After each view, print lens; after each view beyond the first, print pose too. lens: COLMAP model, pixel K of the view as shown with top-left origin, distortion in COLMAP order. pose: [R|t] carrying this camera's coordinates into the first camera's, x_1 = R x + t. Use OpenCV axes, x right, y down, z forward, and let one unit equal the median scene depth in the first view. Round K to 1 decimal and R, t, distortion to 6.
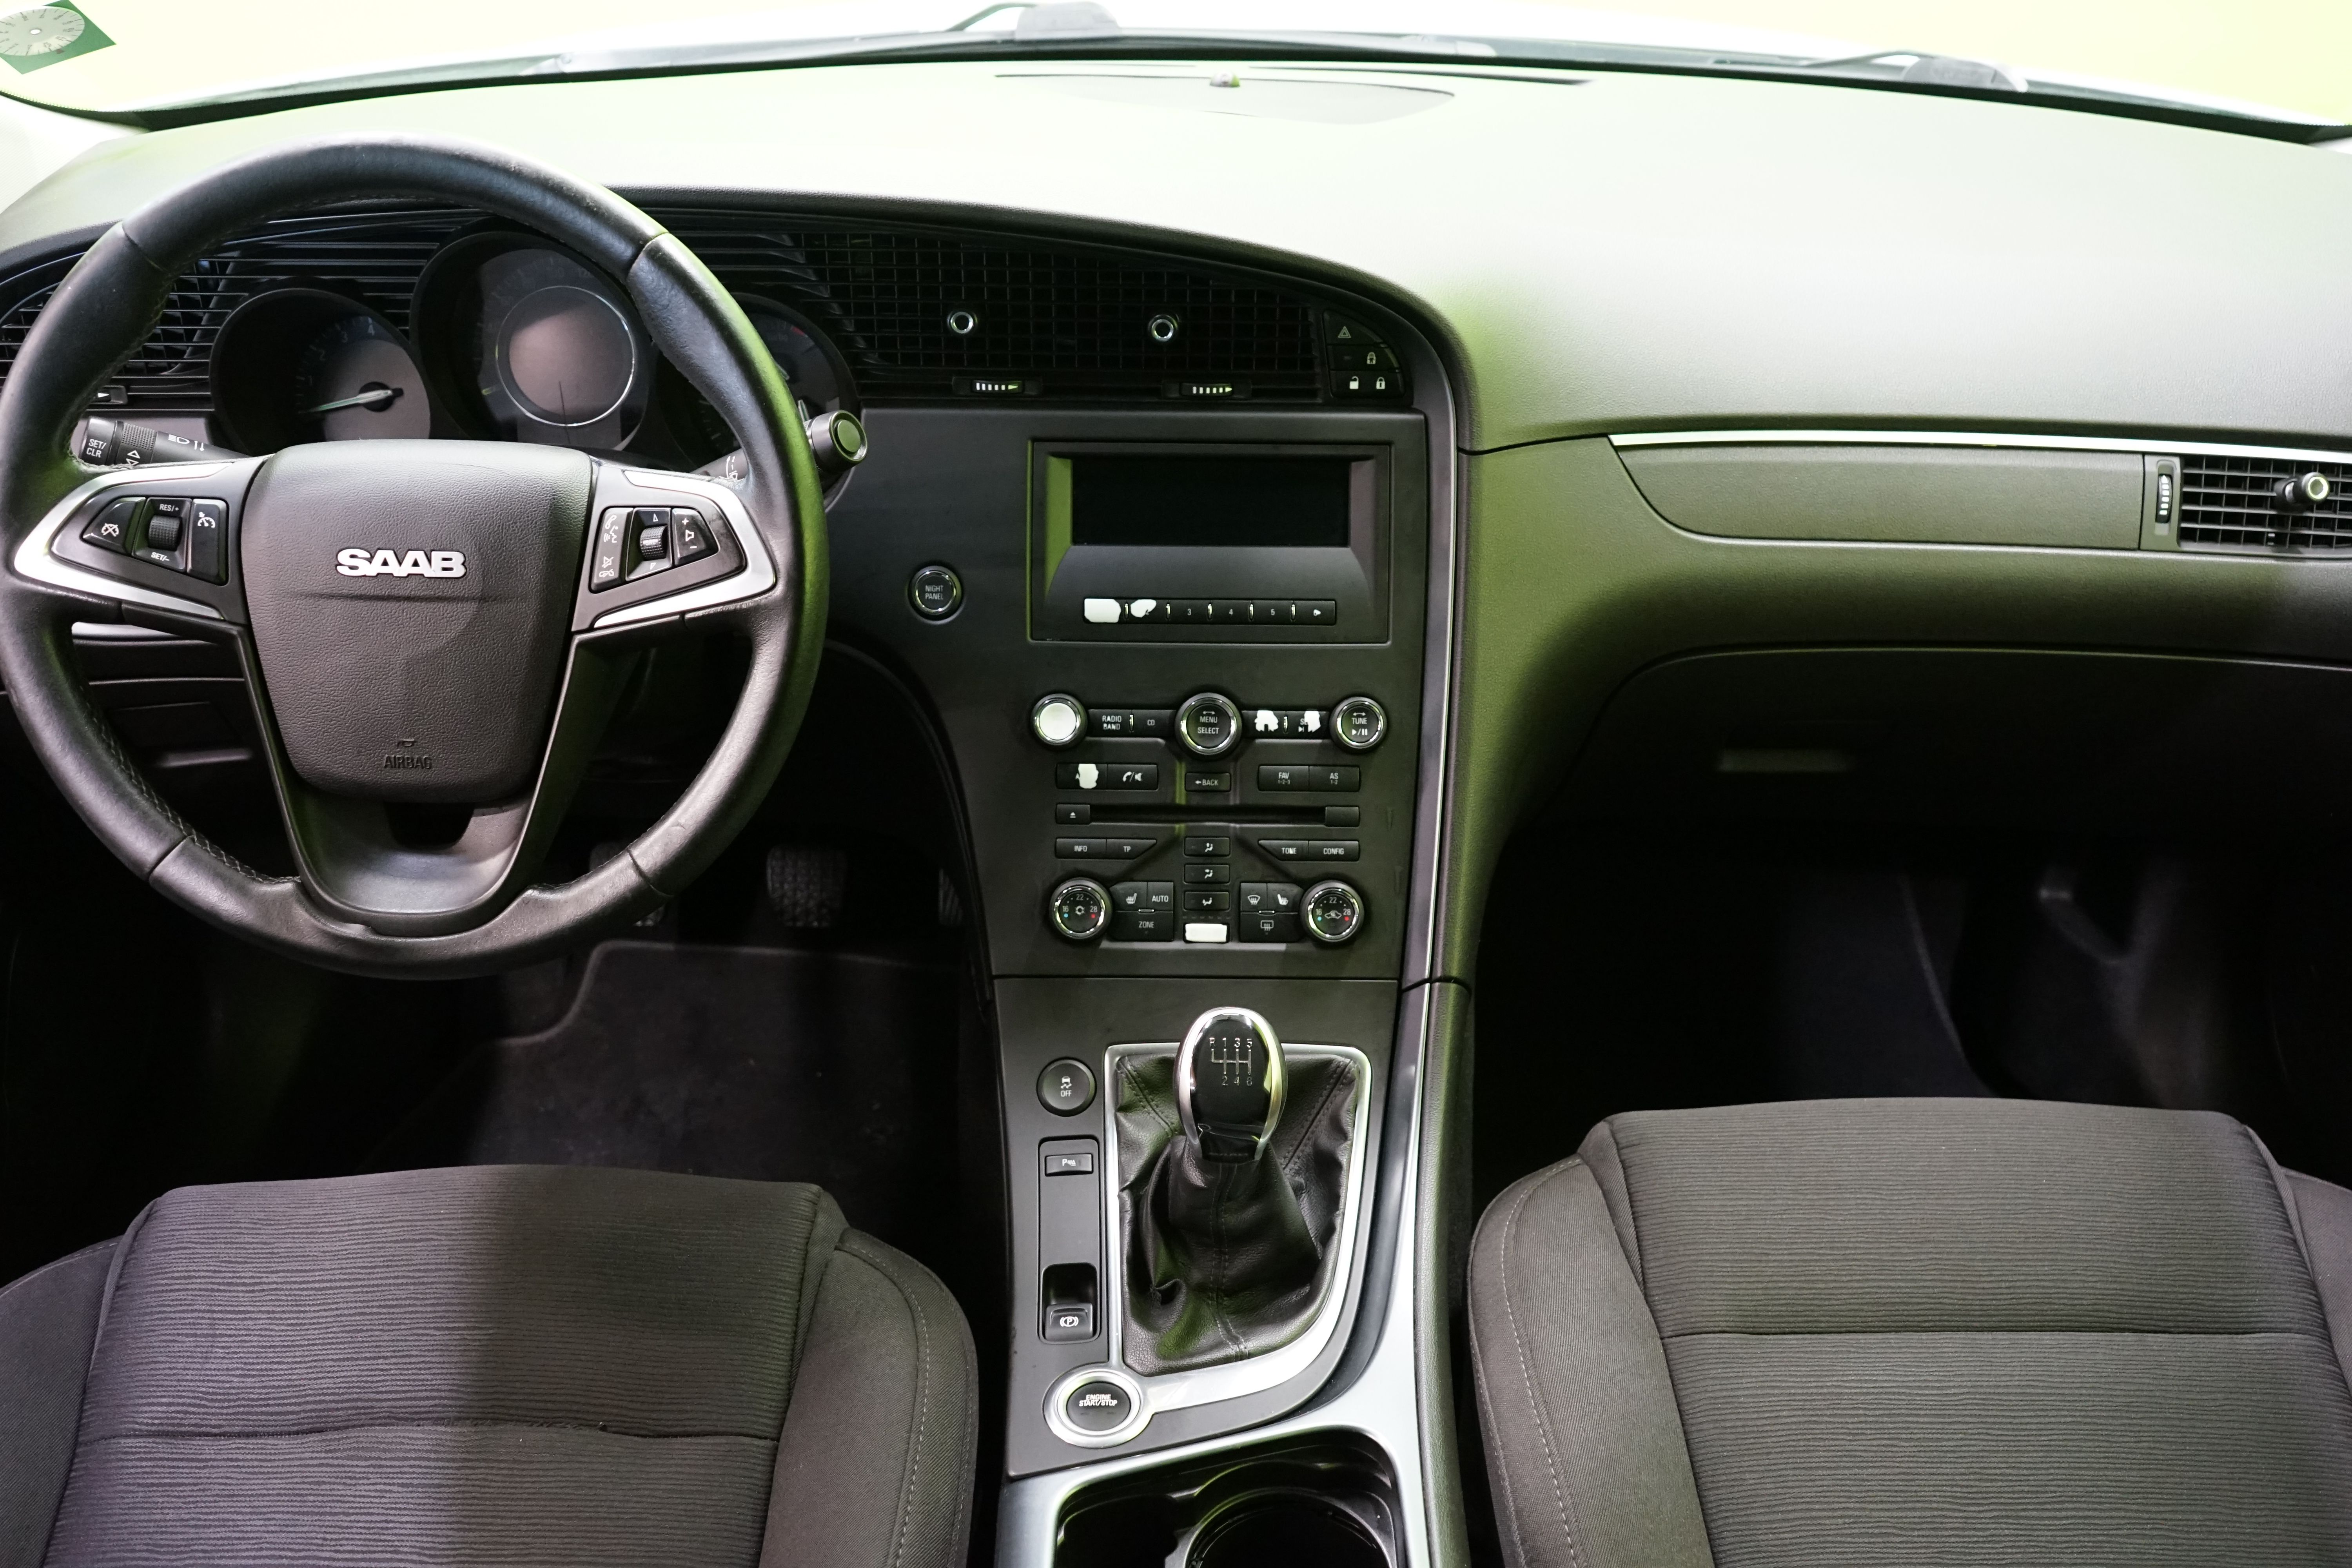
lens RADIAL K [[2089.9, 0, 1176.0], [0, 2089.9, 784.0], [0, 0, 1]] dist [0.001211, 0.003655]
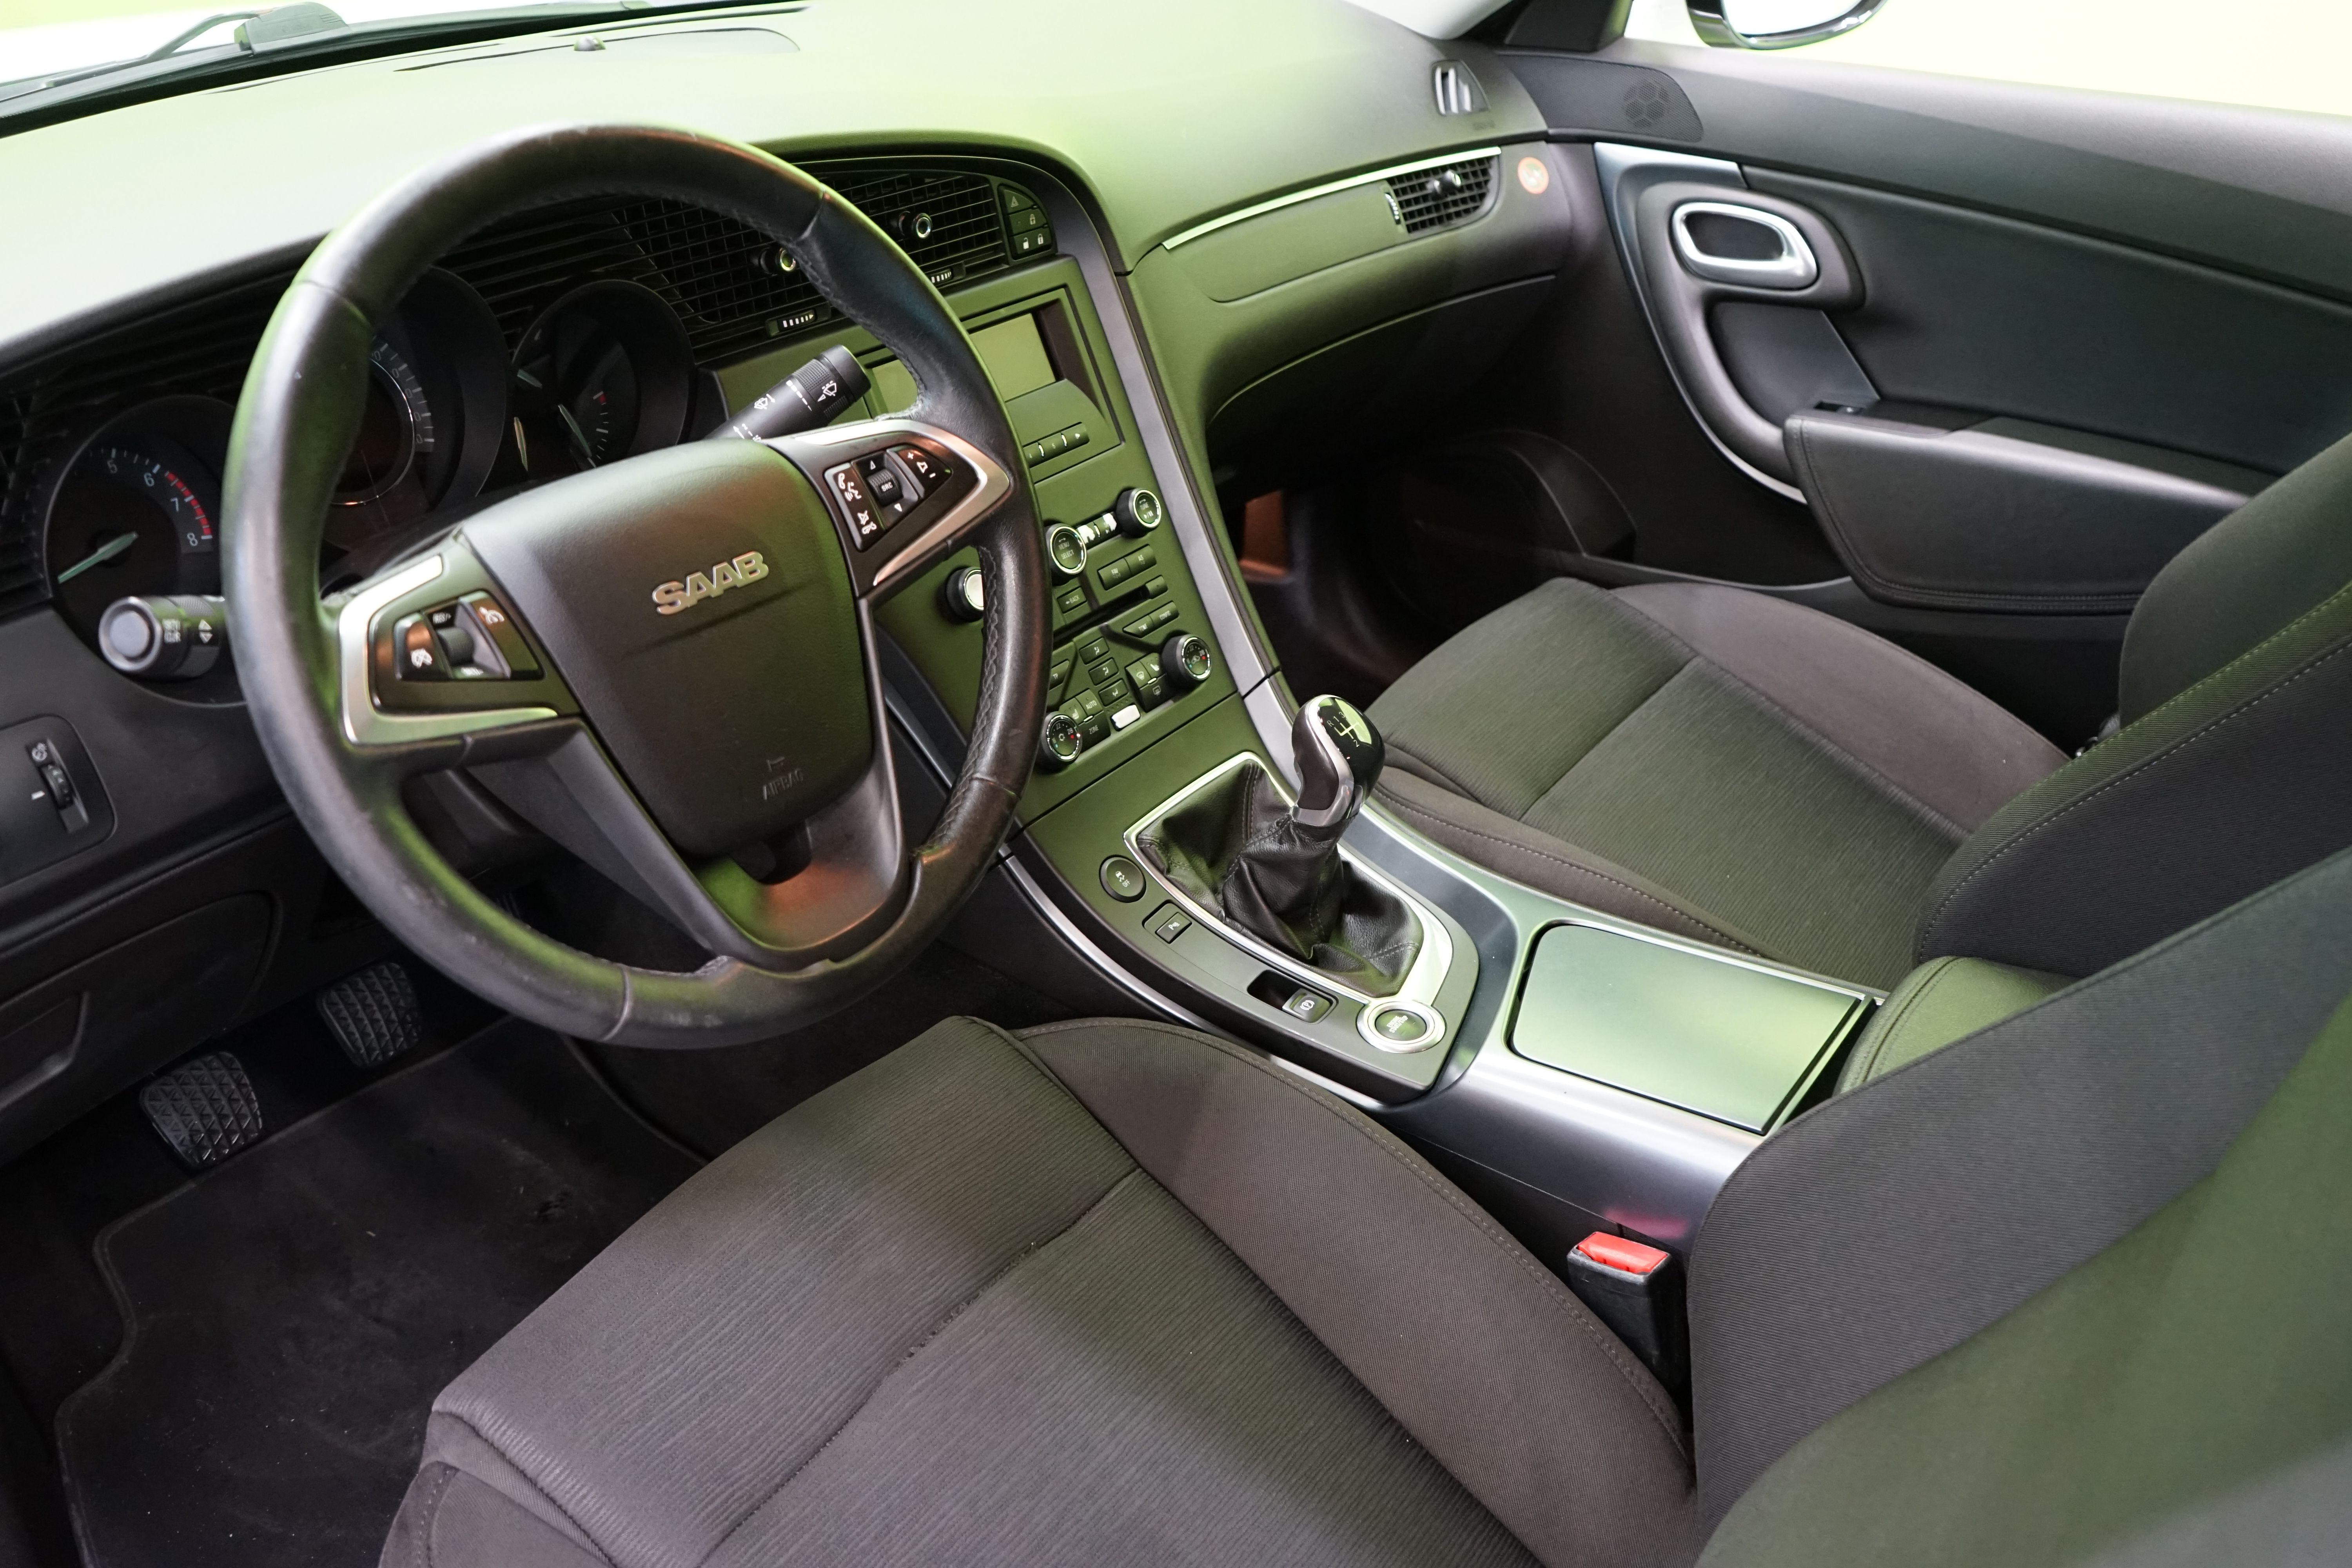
lens RADIAL K [[1971.6, 0, 1176.0], [0, 1971.6, 784.0], [0, 0, 1]] dist [-0.003114, -0.001392]
pose [[0.572920, -0.399585, 0.715608, -0.781895], [0.393486, 0.900002, 0.187521, -0.092120], [-0.718979, 0.174147, 0.672861, 0.242369]]
